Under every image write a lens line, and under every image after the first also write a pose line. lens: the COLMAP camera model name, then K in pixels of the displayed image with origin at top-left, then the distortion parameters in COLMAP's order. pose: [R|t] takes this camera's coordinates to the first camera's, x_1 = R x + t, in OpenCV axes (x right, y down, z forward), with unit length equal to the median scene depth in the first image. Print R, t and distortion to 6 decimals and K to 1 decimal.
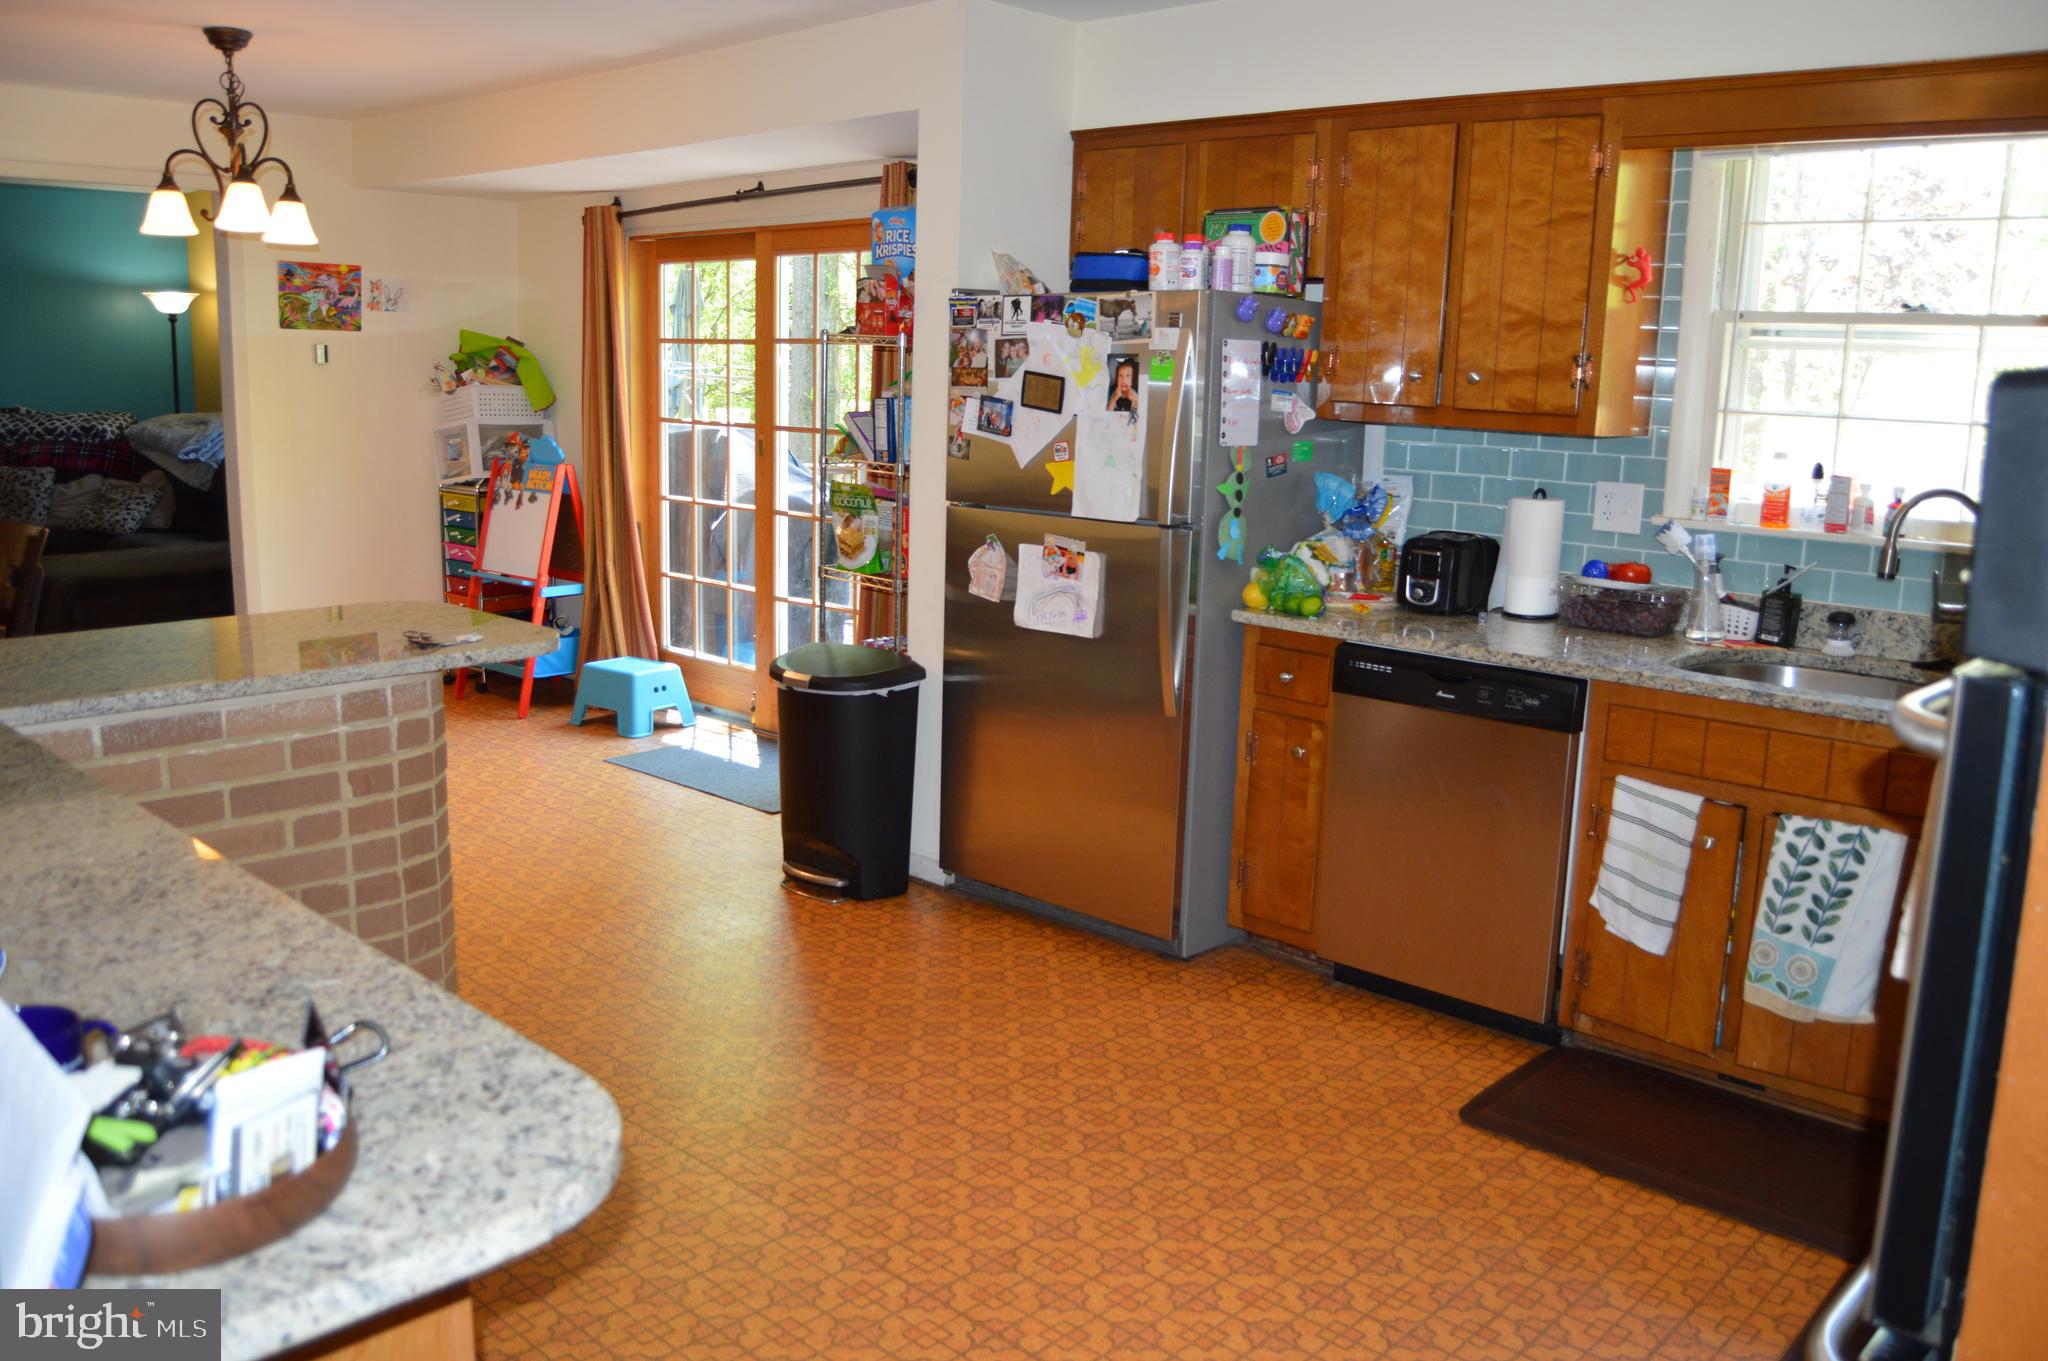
lens RADIAL K [[1627.0, 0, 1024.0], [0, 1627.0, 680.5], [0, 0, 1]] dist [-0.100183, 0.051107]
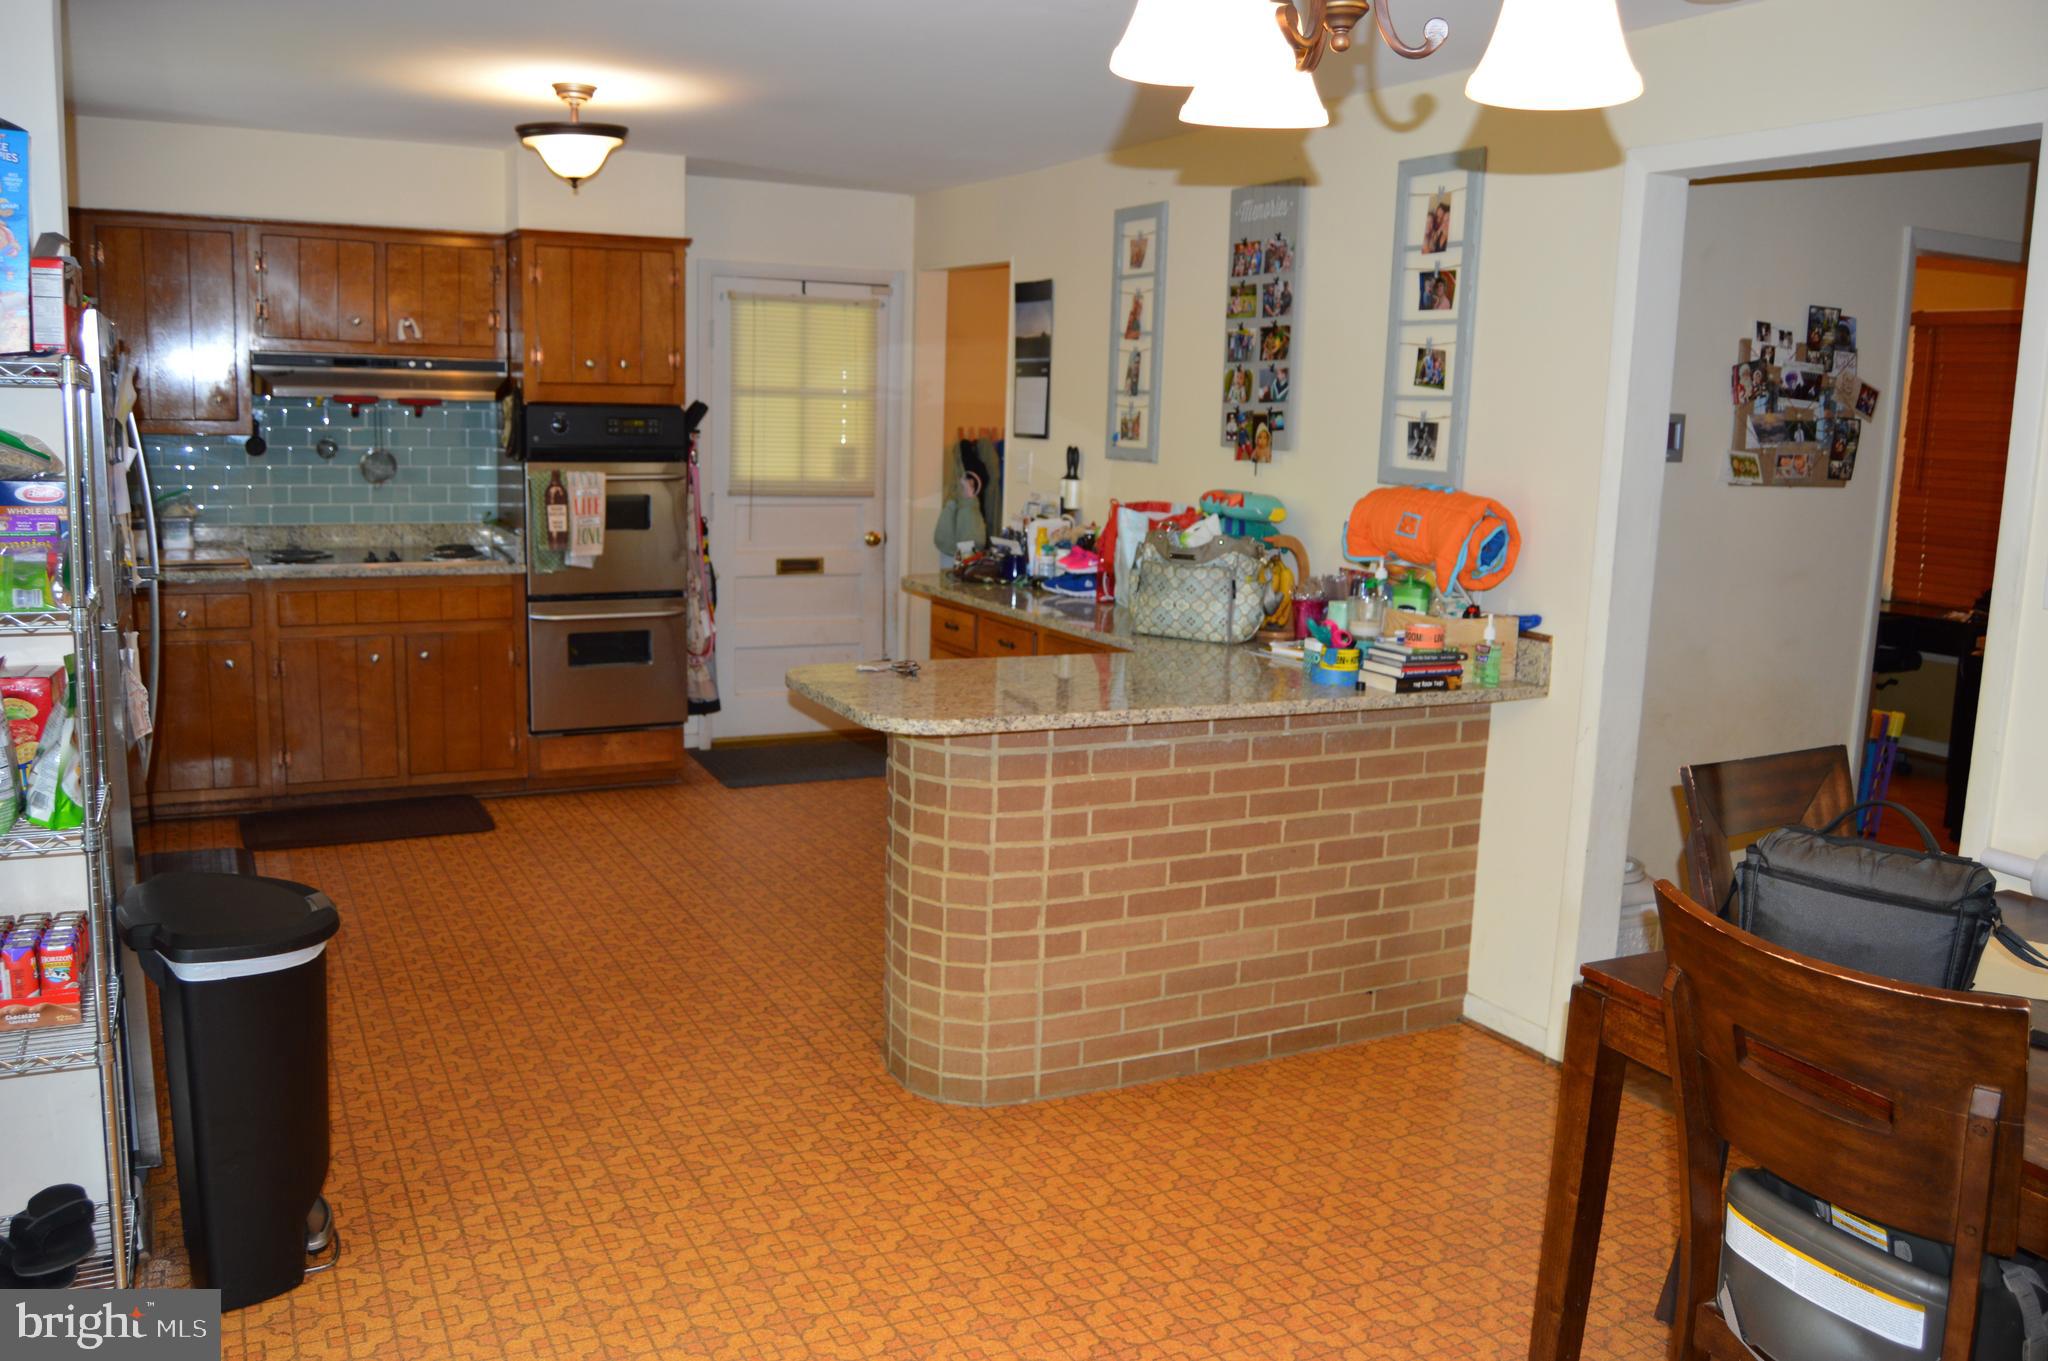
lens RADIAL K [[1627.0, 0, 1024.0], [0, 1627.0, 680.5], [0, 0, 1]] dist [-0.100183, 0.051107]
pose [[-0.942542, -0.115993, 0.313305, -0.628850], [-0.002907, 0.940606, 0.339488, -0.324835], [-0.334075, 0.319071, -0.886898, 1.538238]]
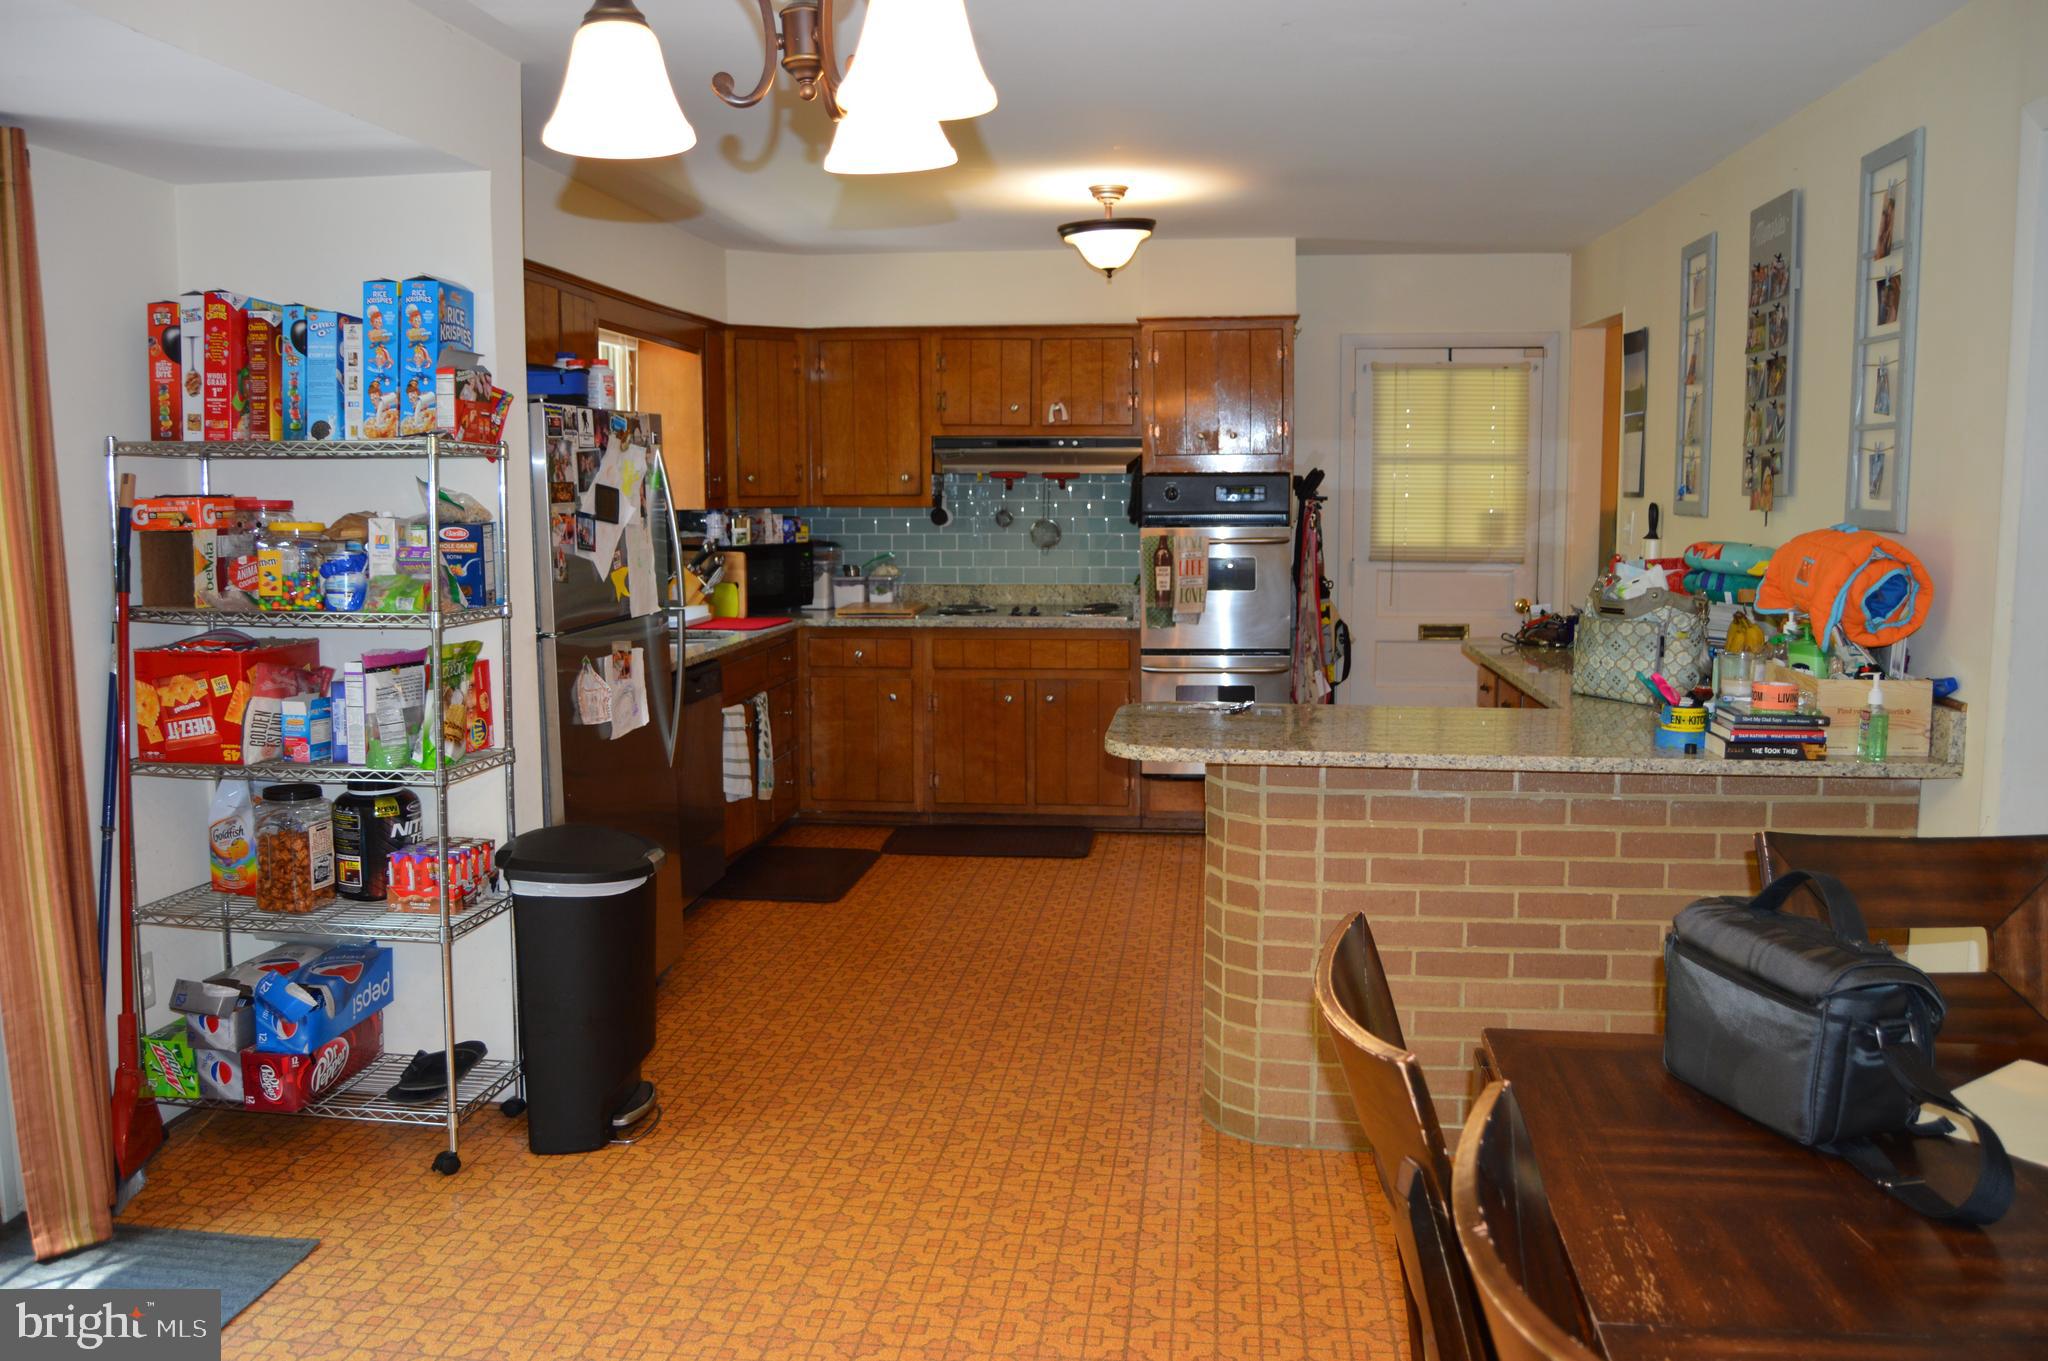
lens RADIAL K [[1627.0, 0, 1024.0], [0, 1627.0, 680.5], [0, 0, 1]] dist [-0.100183, 0.051107]
pose [[-0.596372, -0.126352, 0.792702, -0.950150], [0.127788, 0.959995, 0.249156, -0.287733], [-0.792471, 0.249888, -0.556368, 1.368877]]
